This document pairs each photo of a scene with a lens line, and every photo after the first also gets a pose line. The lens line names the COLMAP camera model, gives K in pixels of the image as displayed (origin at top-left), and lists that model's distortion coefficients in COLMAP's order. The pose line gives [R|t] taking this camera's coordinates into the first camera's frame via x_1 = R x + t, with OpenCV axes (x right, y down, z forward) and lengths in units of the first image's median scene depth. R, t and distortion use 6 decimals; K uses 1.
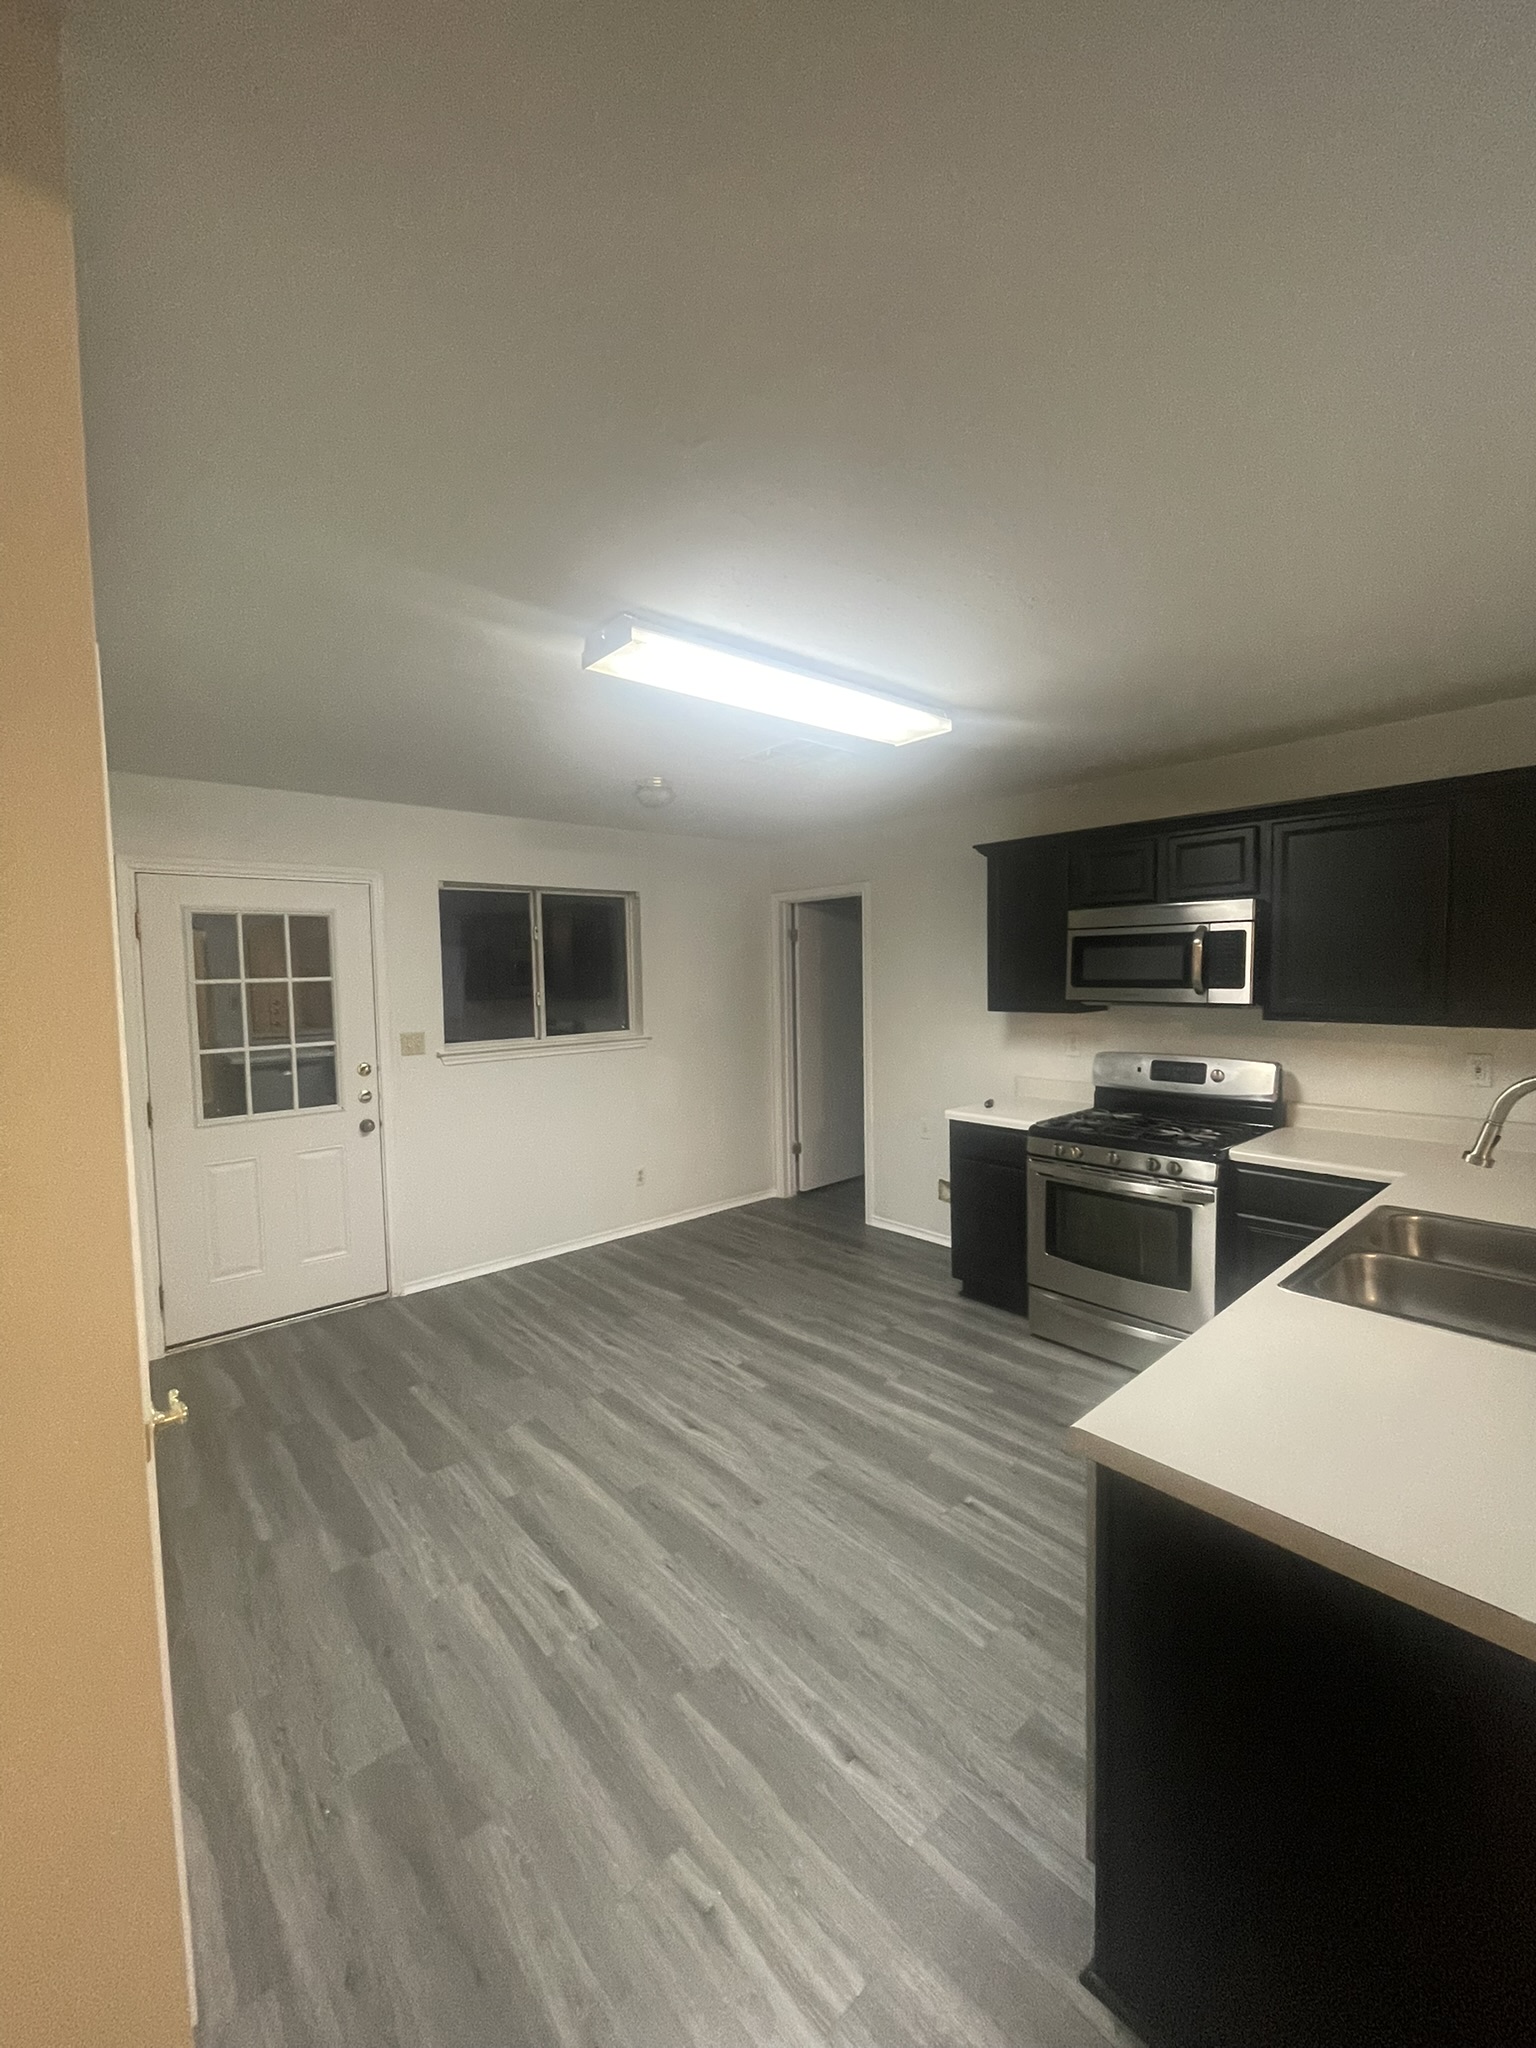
lens RADIAL K [[825.7, 0, 763.3], [0, 825.7, 1018.2], [0, 0, 1]] dist [-0.002584, 0.000093]
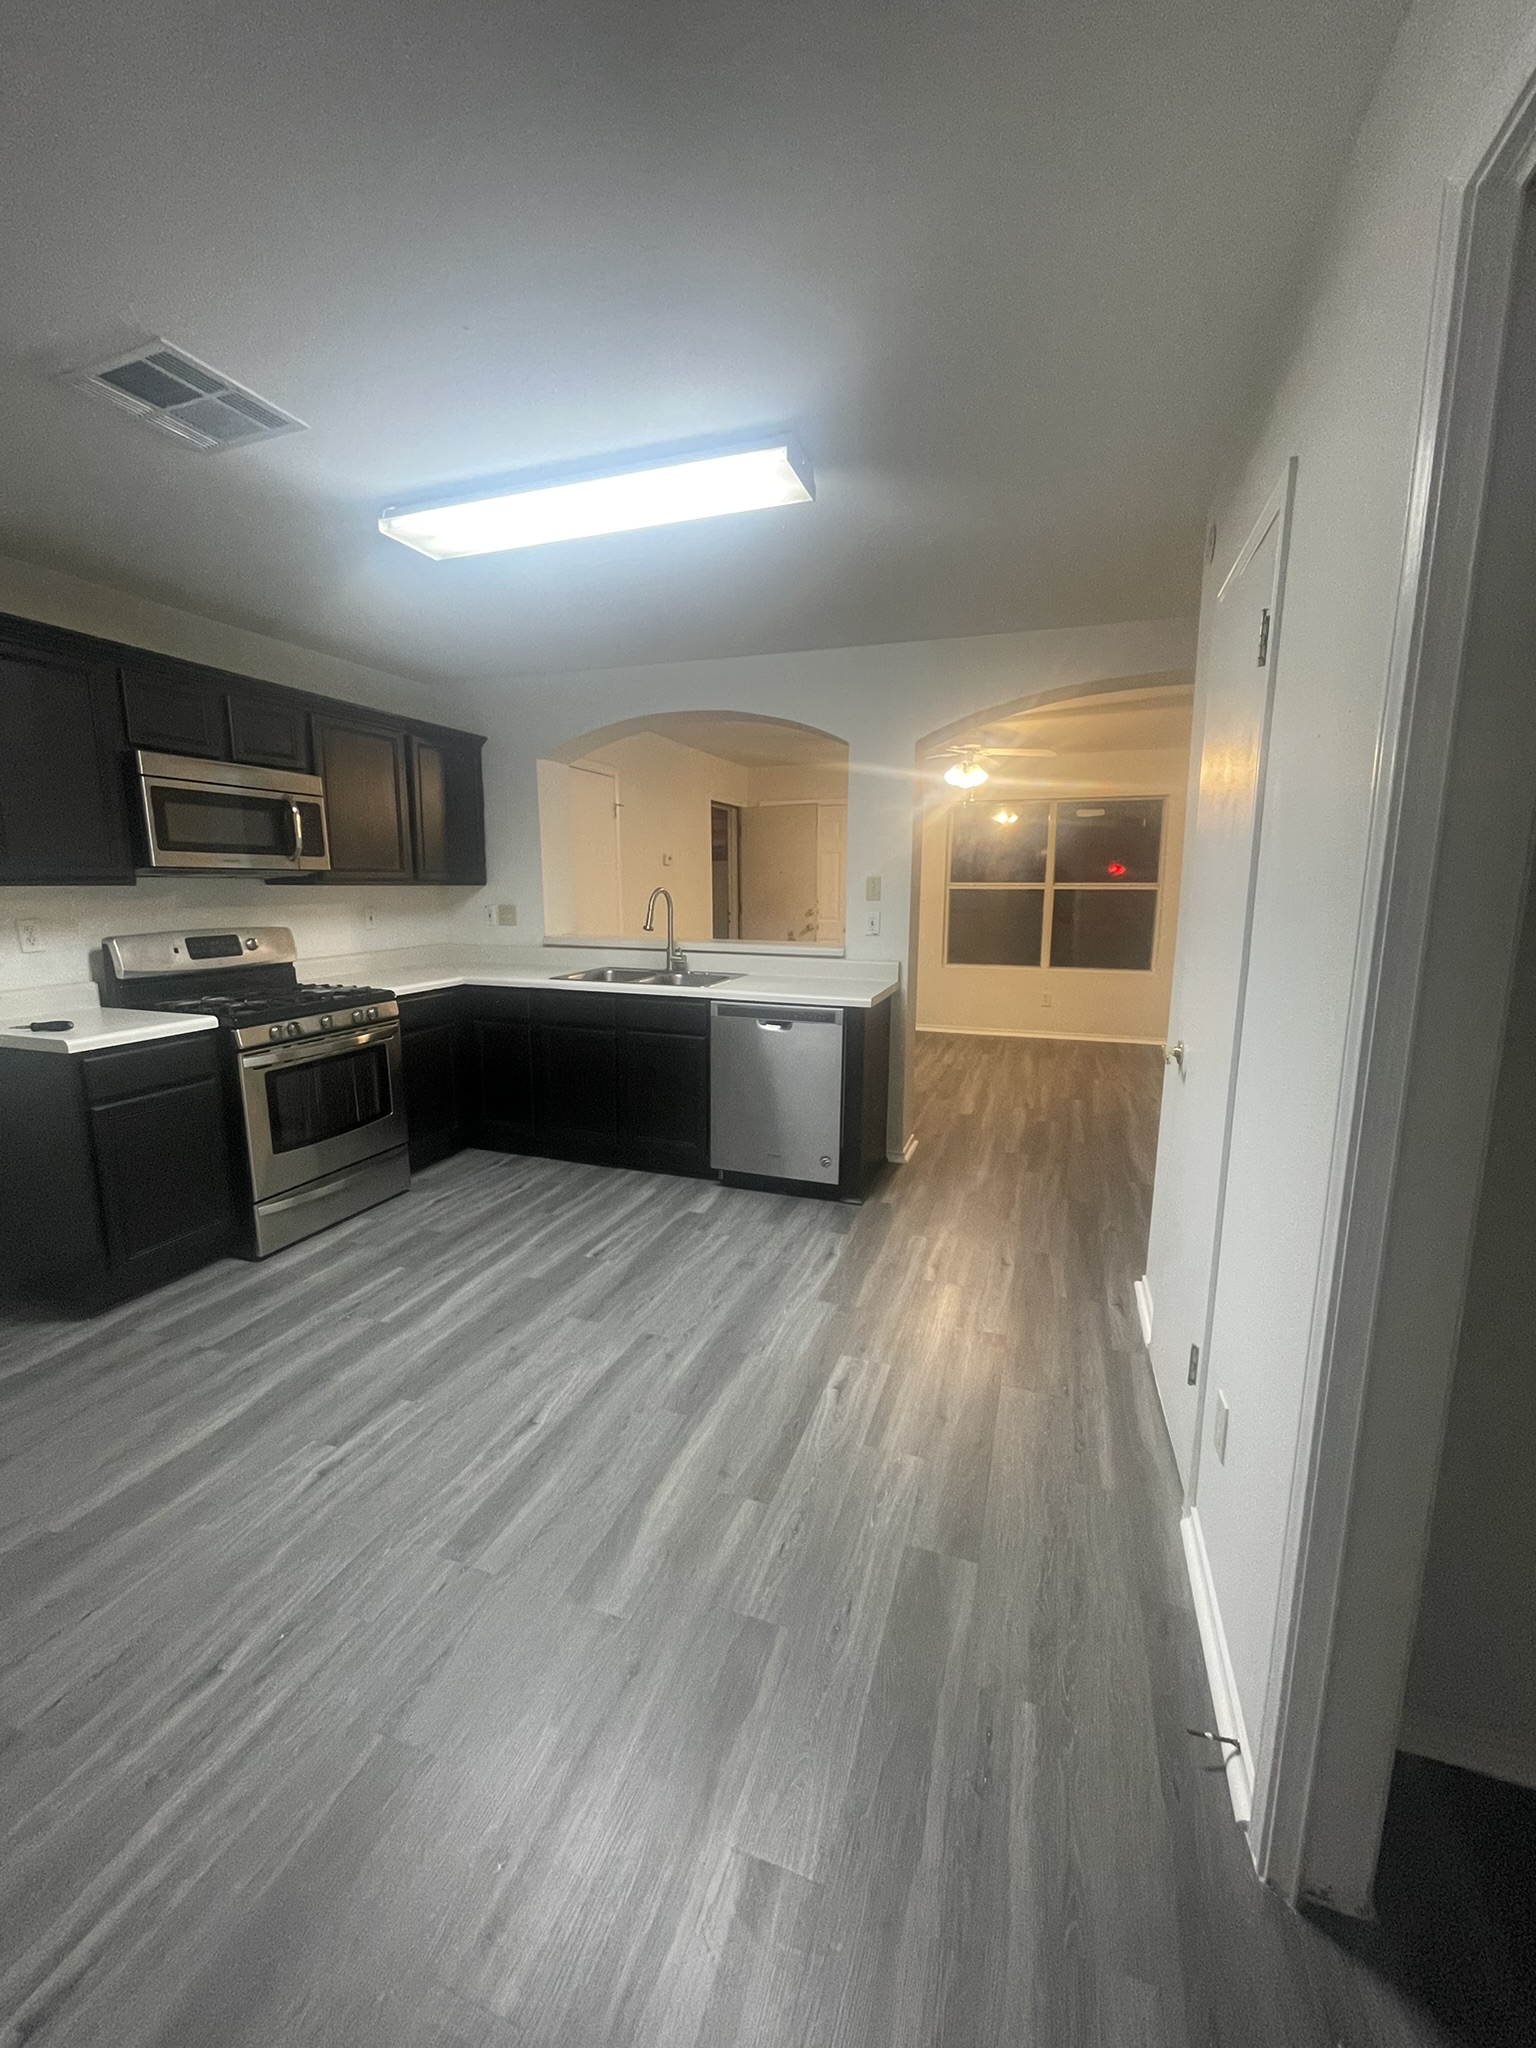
lens RADIAL K [[825.7, 0, 763.3], [0, 825.7, 1018.2], [0, 0, 1]] dist [-0.002584, 0.000093]
pose [[-0.491082, -0.124514, 0.862169, -0.699370], [0.060351, 0.982491, 0.176267, 0.018413], [-0.869020, 0.138594, -0.474969, 1.003325]]
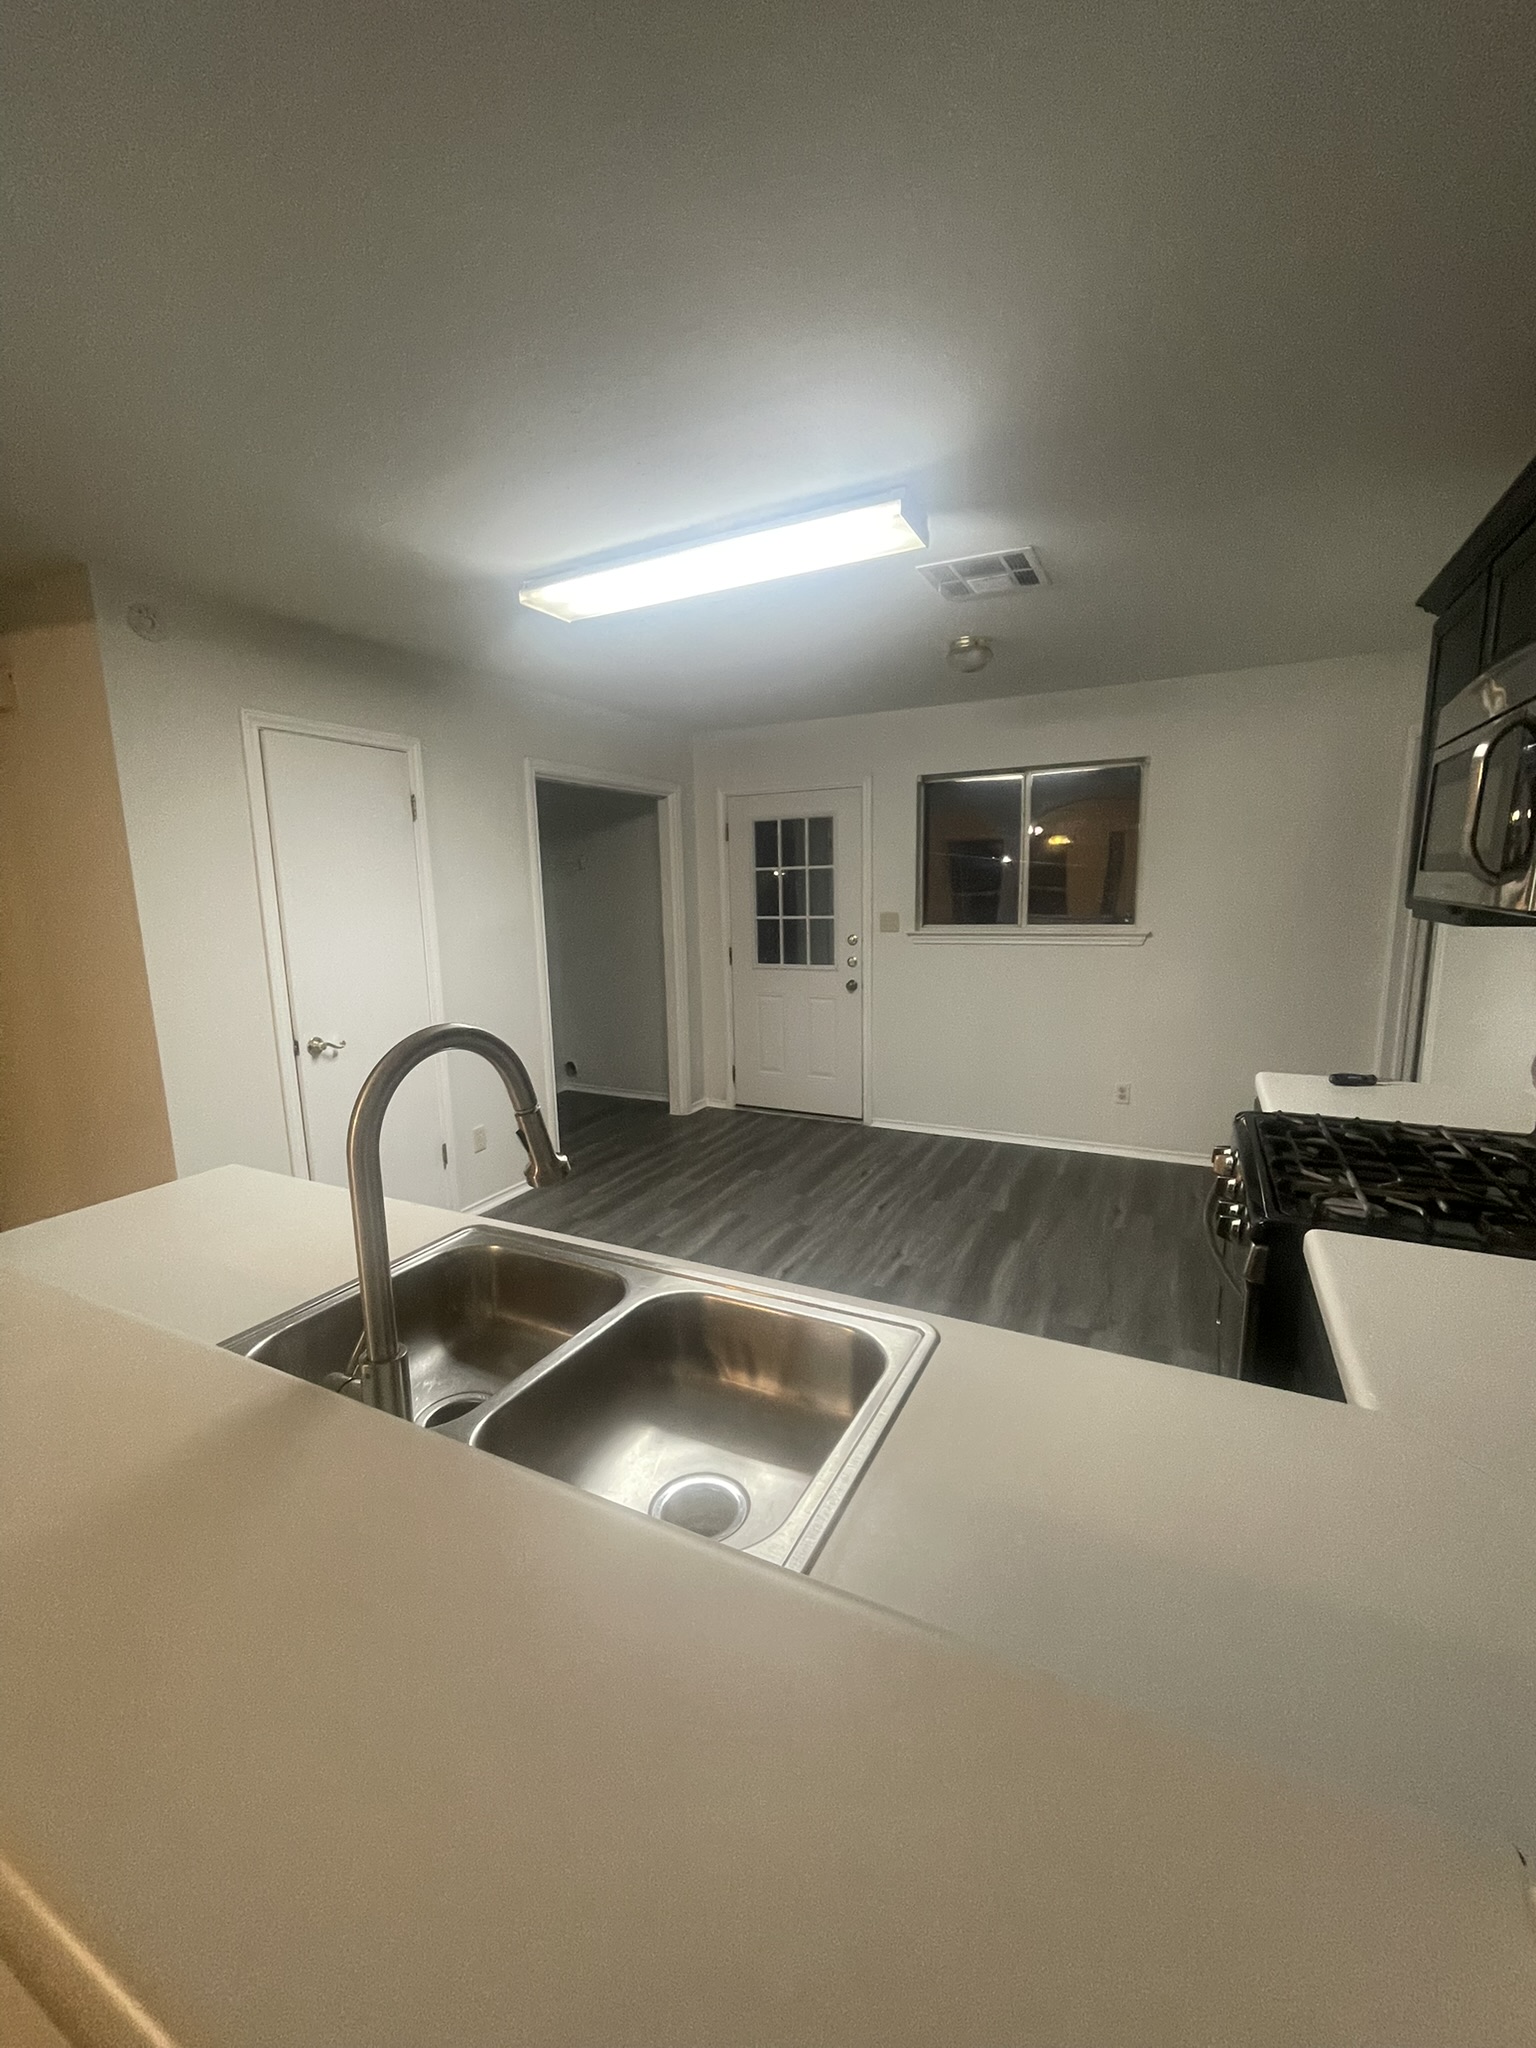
lens RADIAL K [[825.7, 0, 763.3], [0, 825.7, 1018.2], [0, 0, 1]] dist [-0.002584, 0.000093]
pose [[0.369882, 0.159870, -0.915221, 0.780618], [-0.039835, 0.986907, 0.156293, -0.013971], [0.928224, -0.021352, 0.371407, 0.506144]]
